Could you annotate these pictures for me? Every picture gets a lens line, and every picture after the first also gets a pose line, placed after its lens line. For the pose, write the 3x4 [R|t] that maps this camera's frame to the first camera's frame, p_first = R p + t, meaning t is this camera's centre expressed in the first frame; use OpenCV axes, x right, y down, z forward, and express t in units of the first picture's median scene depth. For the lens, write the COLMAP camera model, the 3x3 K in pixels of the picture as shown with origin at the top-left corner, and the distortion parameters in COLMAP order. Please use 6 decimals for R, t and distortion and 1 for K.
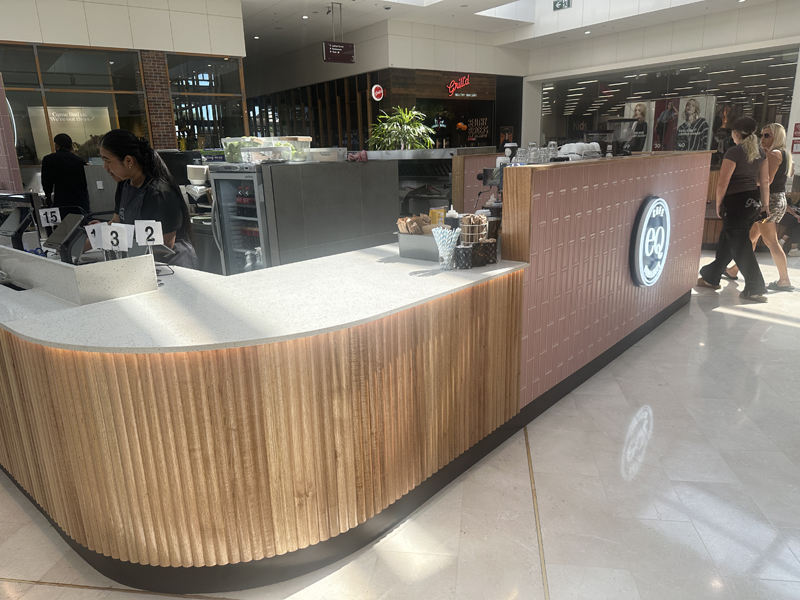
lens RADIAL K [[557.8, 0, 400.0], [0, 557.8, 300.0], [0, 0, 1]] dist [0.048716, -0.062101]
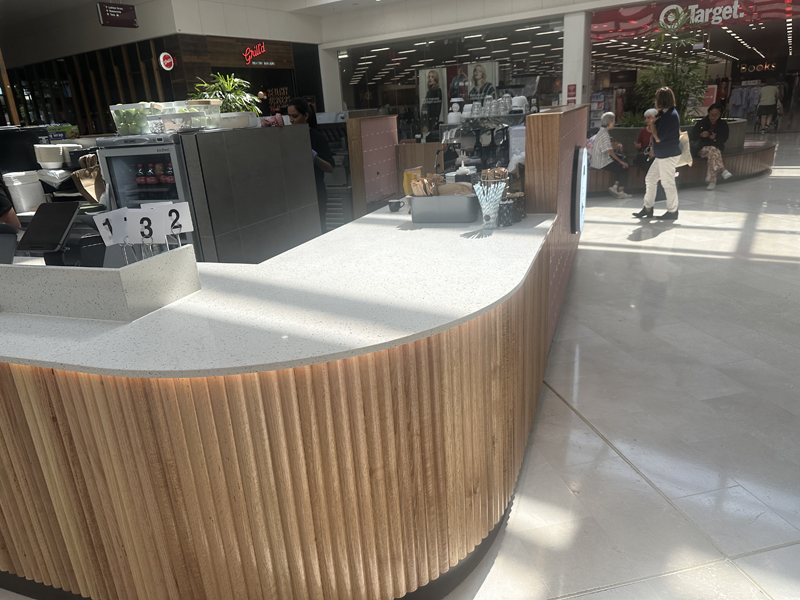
lens RADIAL K [[564.0, 0, 389.6], [0, 564.0, 302.3], [0, 0, 1]] dist [0.022761, -0.040199]
pose [[0.938721, -0.143250, 0.313501, -0.251723], [0.128652, 0.989432, 0.066882, -0.011020], [-0.319769, -0.022451, 0.947230, 0.100676]]
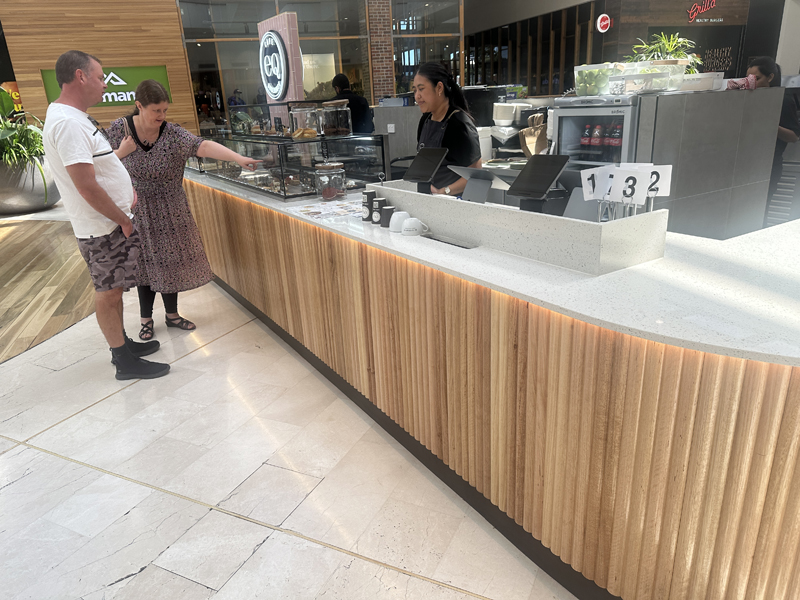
lens RADIAL K [[557.8, 0, 400.0], [0, 557.8, 300.0], [0, 0, 1]] dist [0.048716, -0.062101]
pose [[0.954286, 0.080107, -0.287961, -0.317367], [-0.054122, 0.993801, 0.097106, -0.008737], [0.293955, -0.077082, 0.952706, 0.102153]]
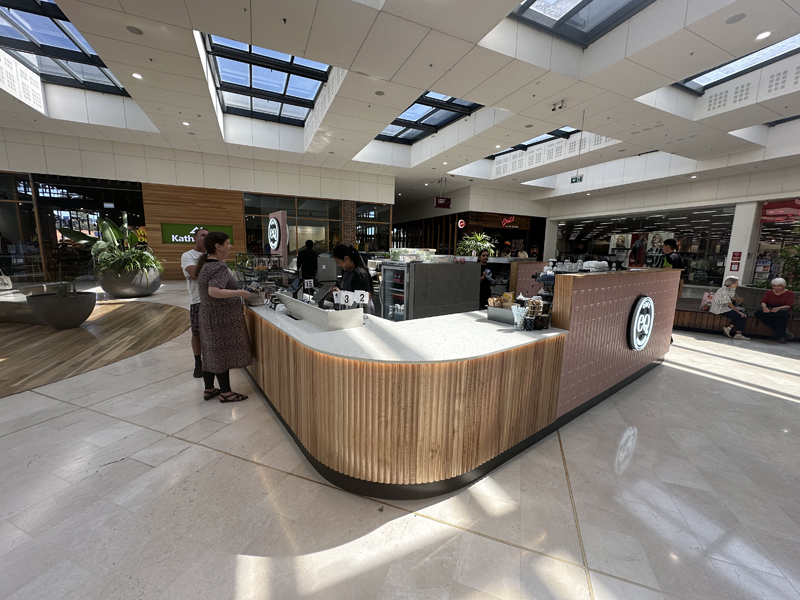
lens RADIAL K [[313.1, 0, 400.0], [0, 313.1, 300.0], [0, 0, 1]] dist [-0.000523, -0.000001]
pose [[0.976118, 0.080594, -0.201737, -0.055874], [-0.102270, 0.989775, -0.099426, -0.008424], [0.191661, 0.117684, 0.974380, -0.021020]]
